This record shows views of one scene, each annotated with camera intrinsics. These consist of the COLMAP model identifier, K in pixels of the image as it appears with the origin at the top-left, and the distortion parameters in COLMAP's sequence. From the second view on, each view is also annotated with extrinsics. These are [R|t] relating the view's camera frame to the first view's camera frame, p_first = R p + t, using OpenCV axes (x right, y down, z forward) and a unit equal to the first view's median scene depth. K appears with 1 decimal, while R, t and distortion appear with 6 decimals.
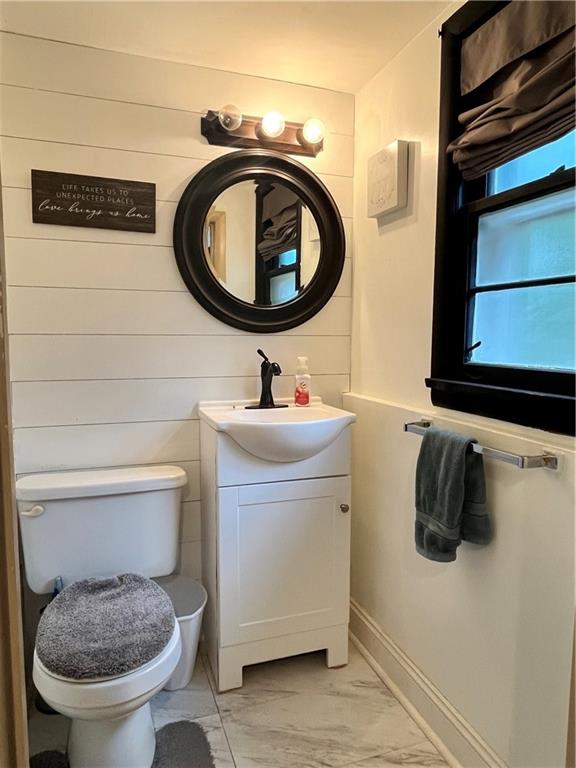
lens RADIAL K [[517.3, 0, 288.0], [0, 517.3, 384.0], [0, 0, 1]] dist [0.003575, 0.000697]
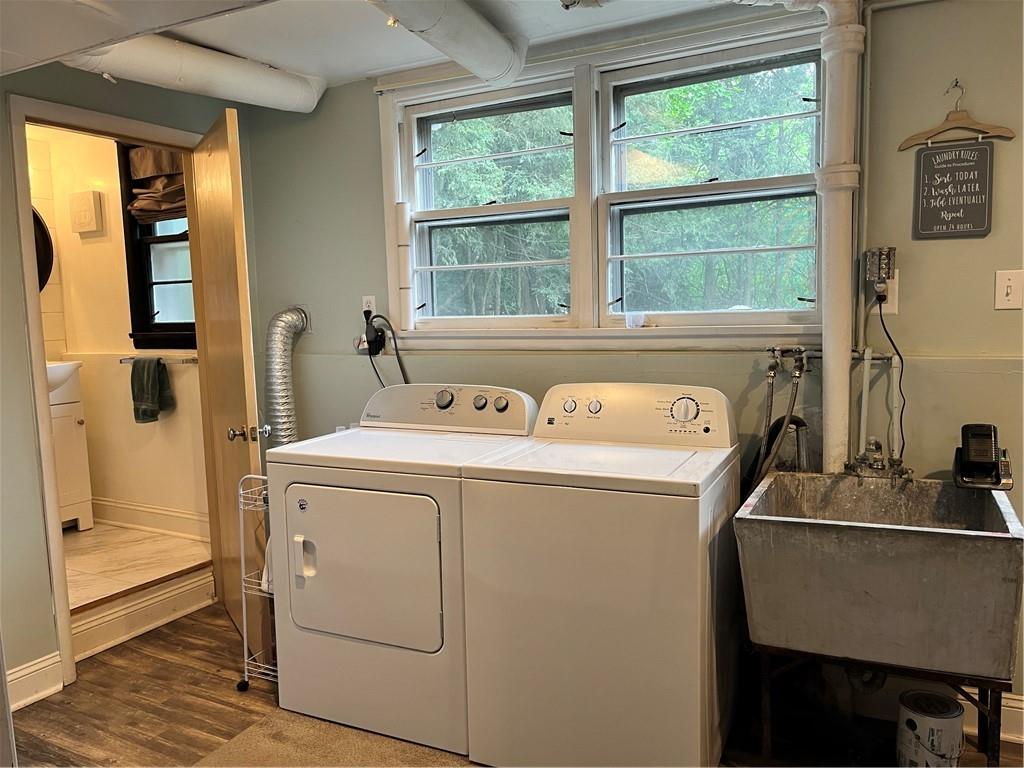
lens RADIAL K [[770.3, 0, 510.2], [0, 770.3, 390.4], [0, 0, 1]] dist [0.055017, -0.084559]
pose [[0.718287, -0.097874, 0.688828, -0.700840], [0.097688, 0.994436, 0.039431, 0.223229], [-0.688854, 0.038968, 0.723852, -1.962863]]
